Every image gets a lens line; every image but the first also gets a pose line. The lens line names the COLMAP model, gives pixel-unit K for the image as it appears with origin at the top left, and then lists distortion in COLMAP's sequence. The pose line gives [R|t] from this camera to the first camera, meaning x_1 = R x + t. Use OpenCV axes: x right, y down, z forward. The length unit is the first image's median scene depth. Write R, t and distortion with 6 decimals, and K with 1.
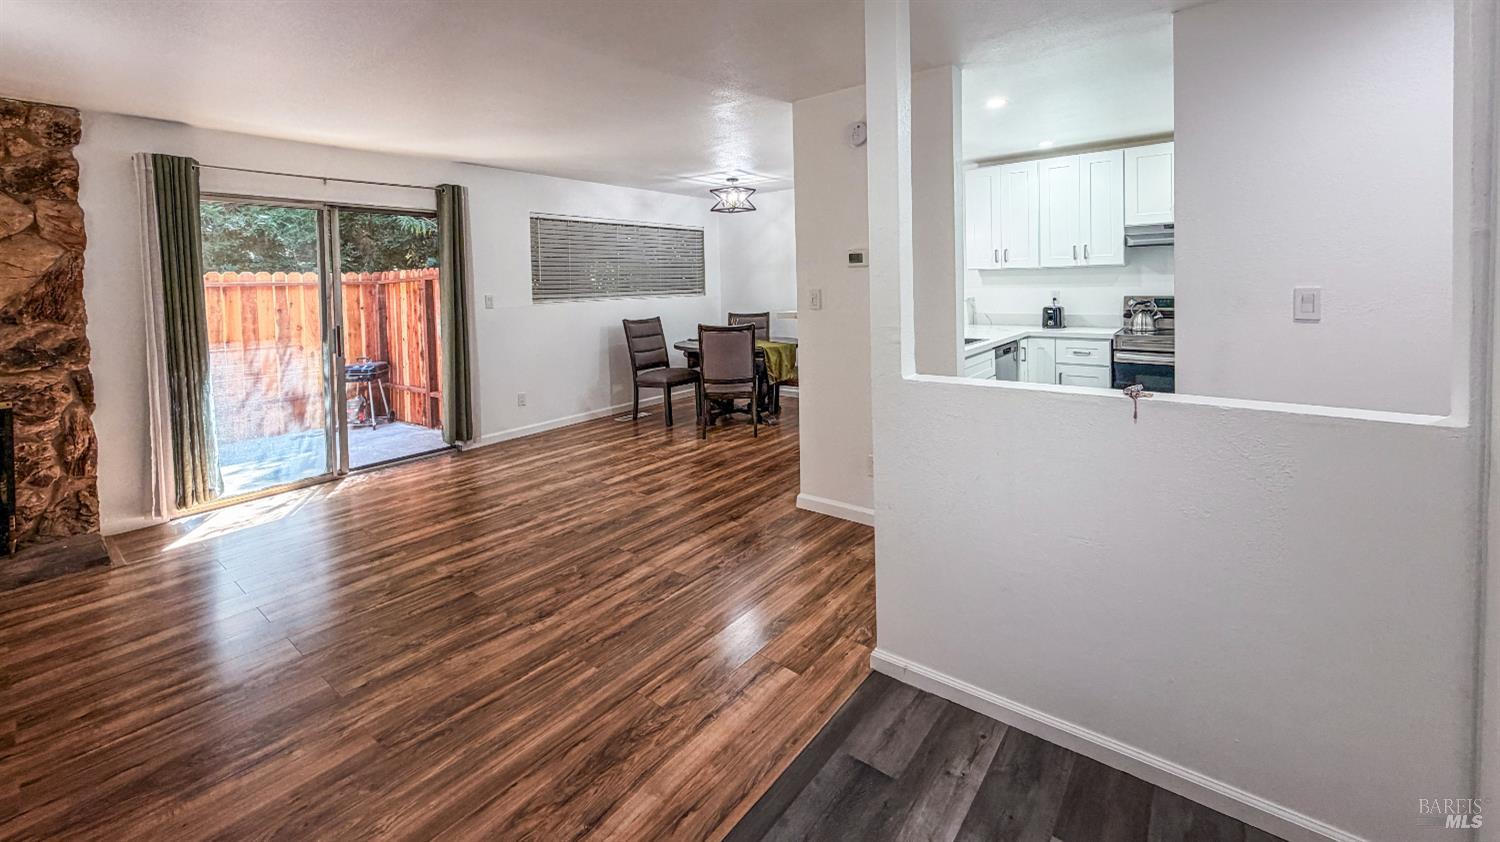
lens RADIAL K [[597.7, 0, 747.9], [0, 597.7, 298.6], [0, 0, 1]] dist [-0.001924, 0.000537]
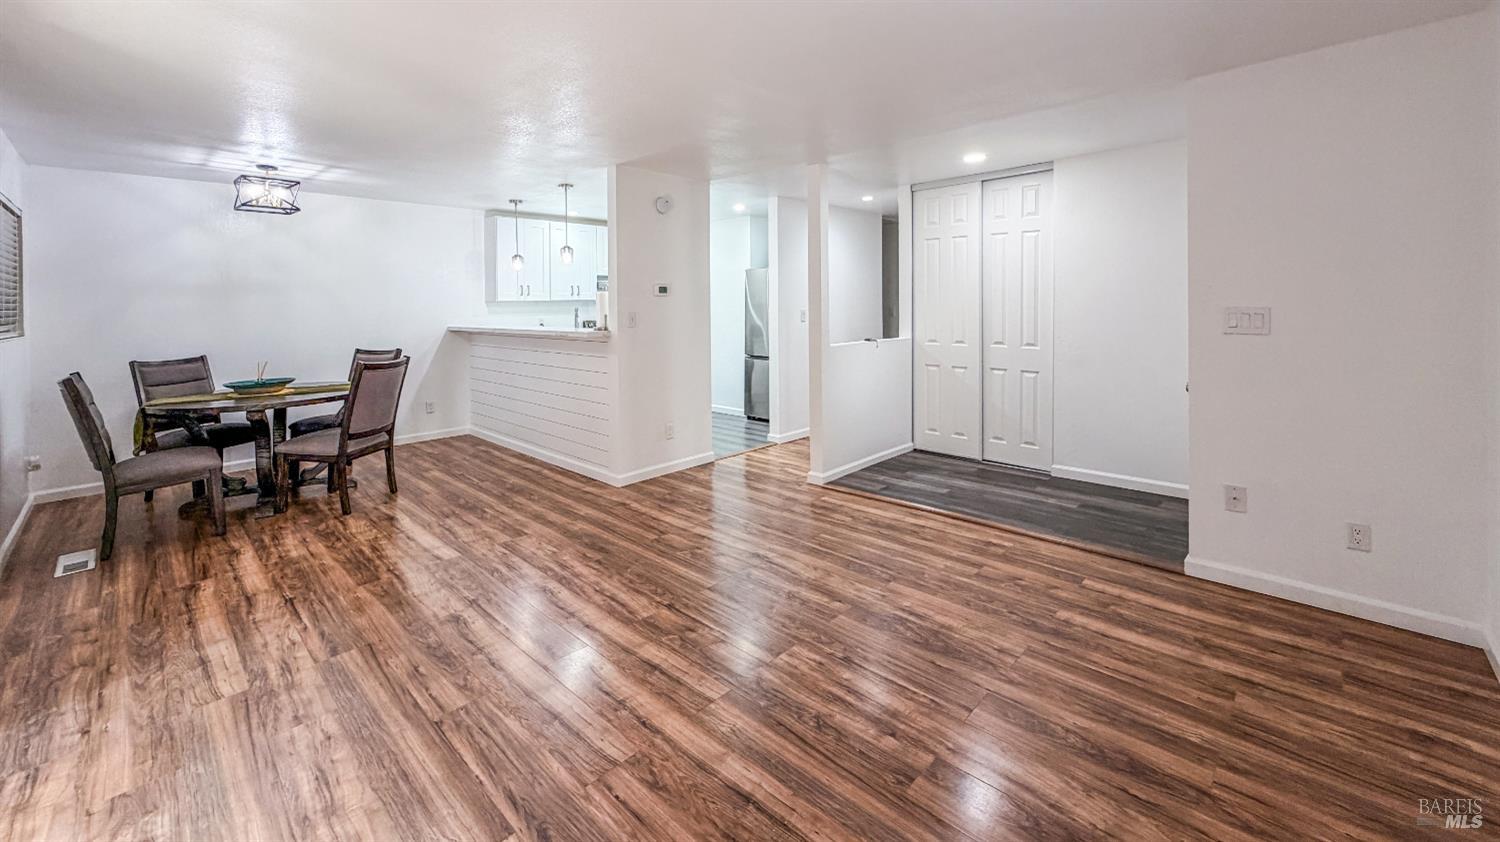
lens RADIAL K [[597.7, 0, 747.9], [0, 597.7, 298.6], [0, 0, 1]] dist [-0.001924, 0.000537]
pose [[0.098130, 0.030515, 0.994706, -0.987042], [0.038374, 0.998670, -0.034423, 0.008982], [-0.994433, 0.041548, 0.096829, 0.517099]]
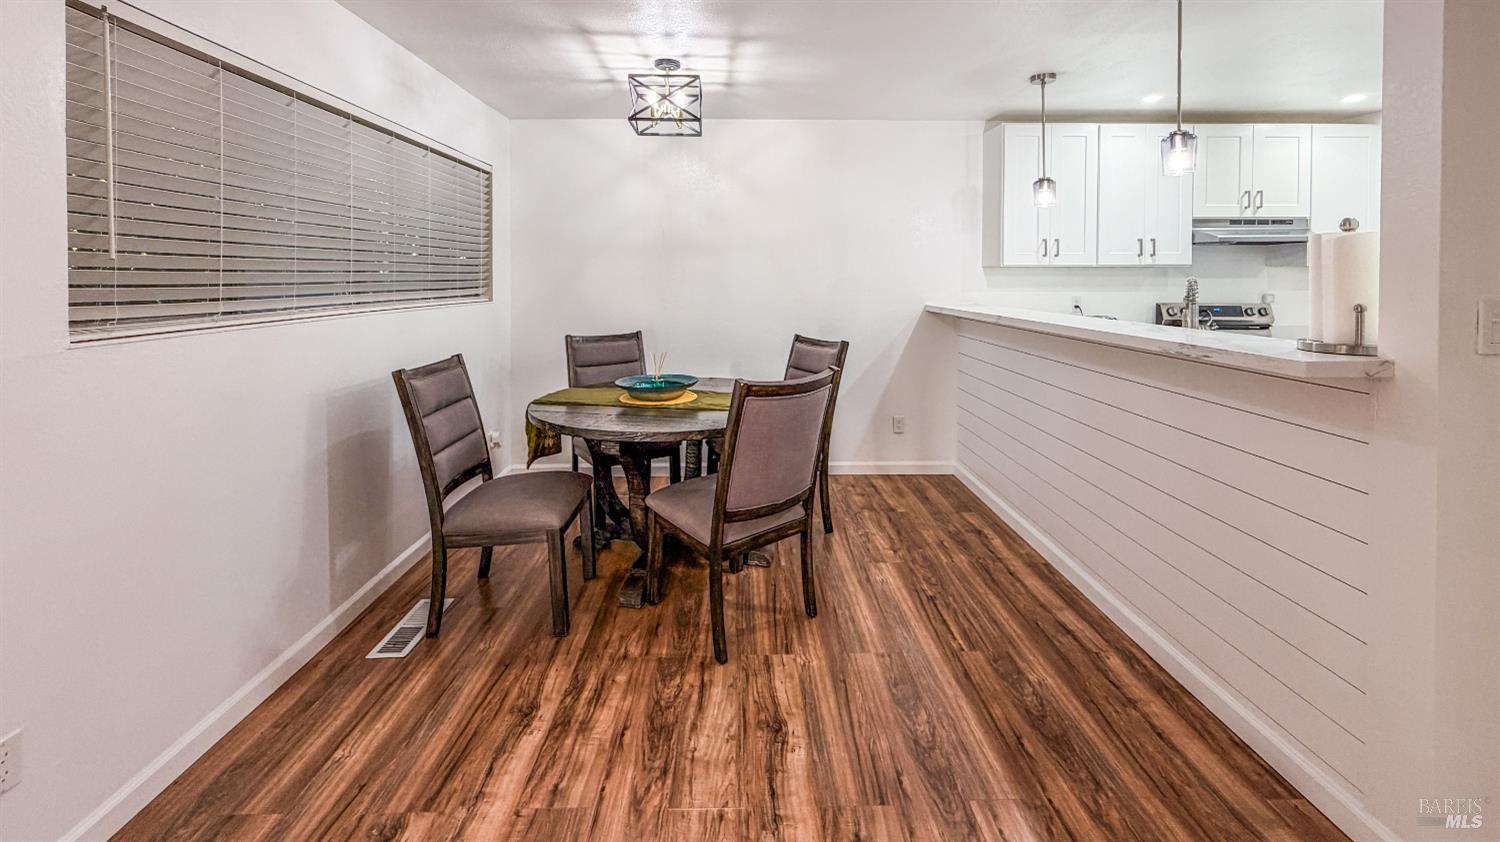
lens RADIAL K [[599.0, 0, 746.9], [0, 599.0, 279.9], [0, 0, 1]] dist [-0.000804, 0.000122]
pose [[0.774469, 0.011959, 0.632499, -0.403578], [-0.001120, 0.999846, -0.017534, -0.024698], [-0.632611, 0.012871, 0.774363, 0.845234]]
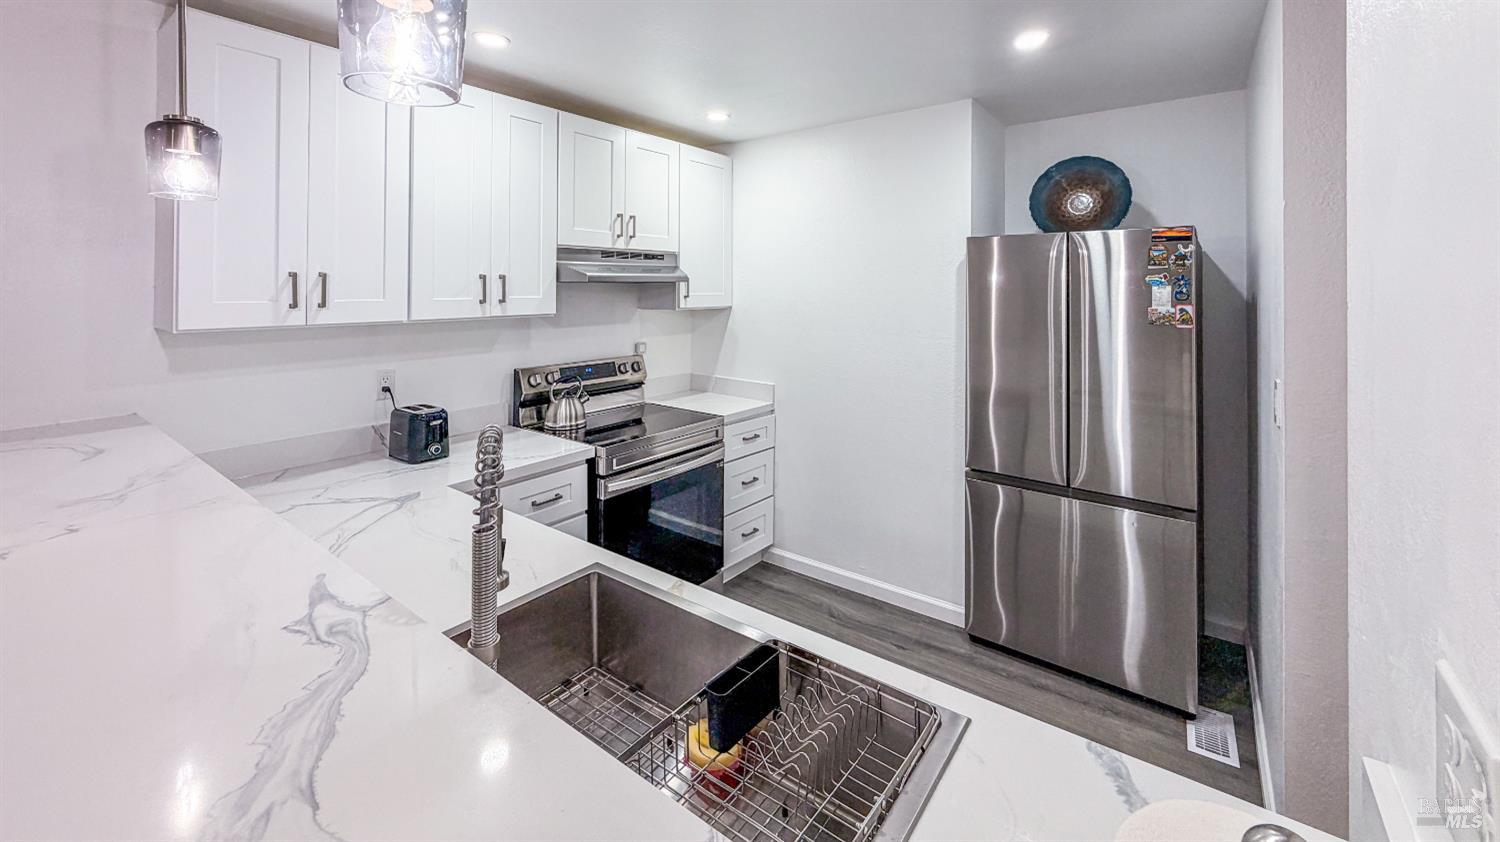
lens RADIAL K [[599.0, 0, 746.9], [0, 599.0, 279.9], [0, 0, 1]] dist [-0.000804, 0.000122]
pose [[-0.015706, 0.032957, 0.999333, 0.075271], [0.024062, 0.999180, -0.032574, -0.075373], [-0.999587, 0.023534, -0.016486, 0.934563]]
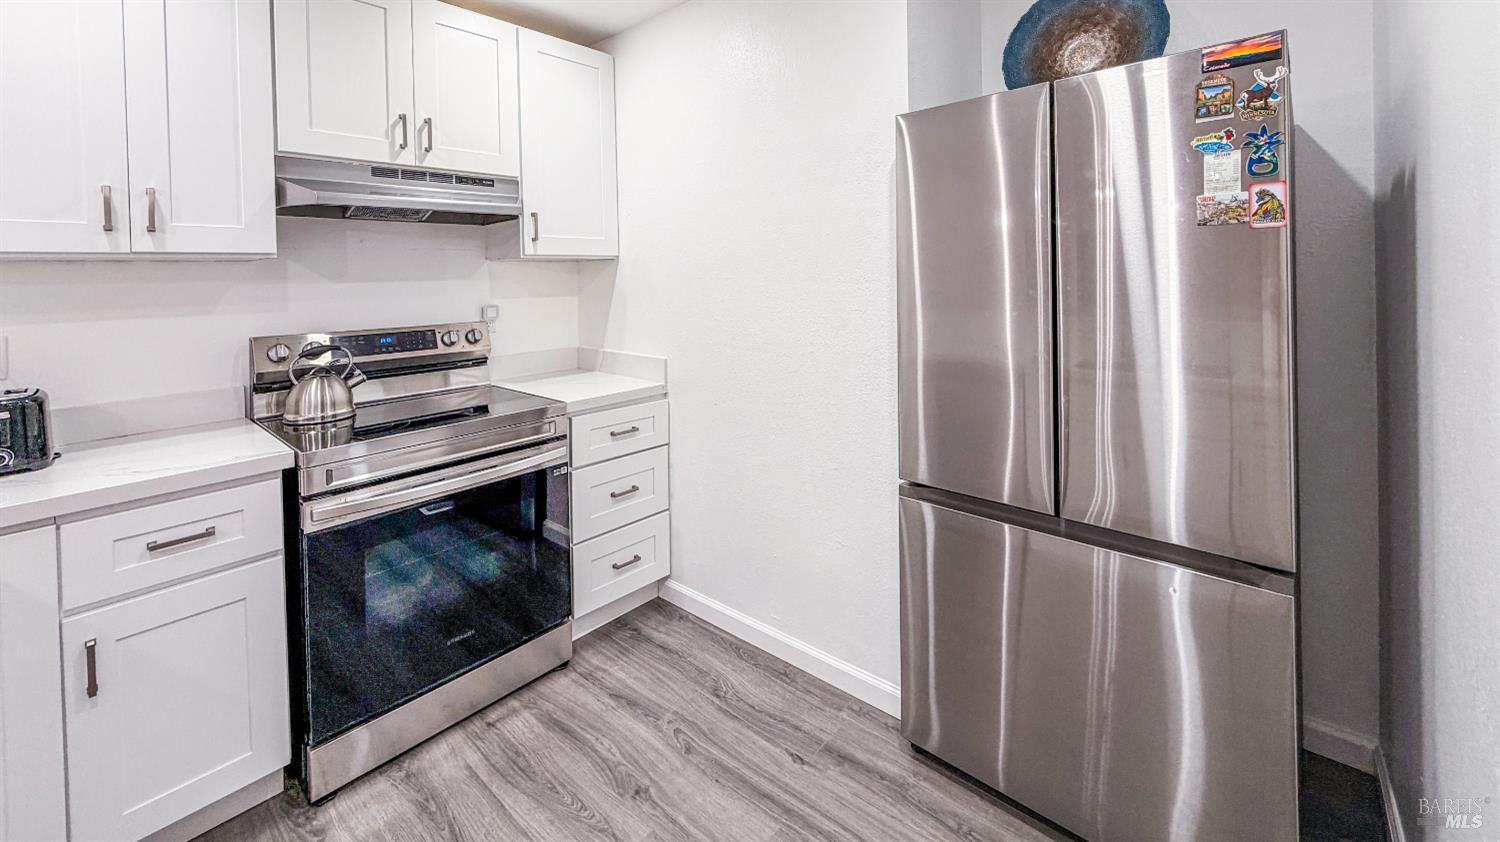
lens RADIAL K [[599.0, 0, 746.9], [0, 599.0, 279.9], [0, 0, 1]] dist [-0.000804, 0.000122]
pose [[0.058943, 0.010635, 0.998205, 0.304399], [0.047536, 0.998779, -0.013448, -0.024848], [-0.997129, 0.048243, 0.058366, 0.769148]]
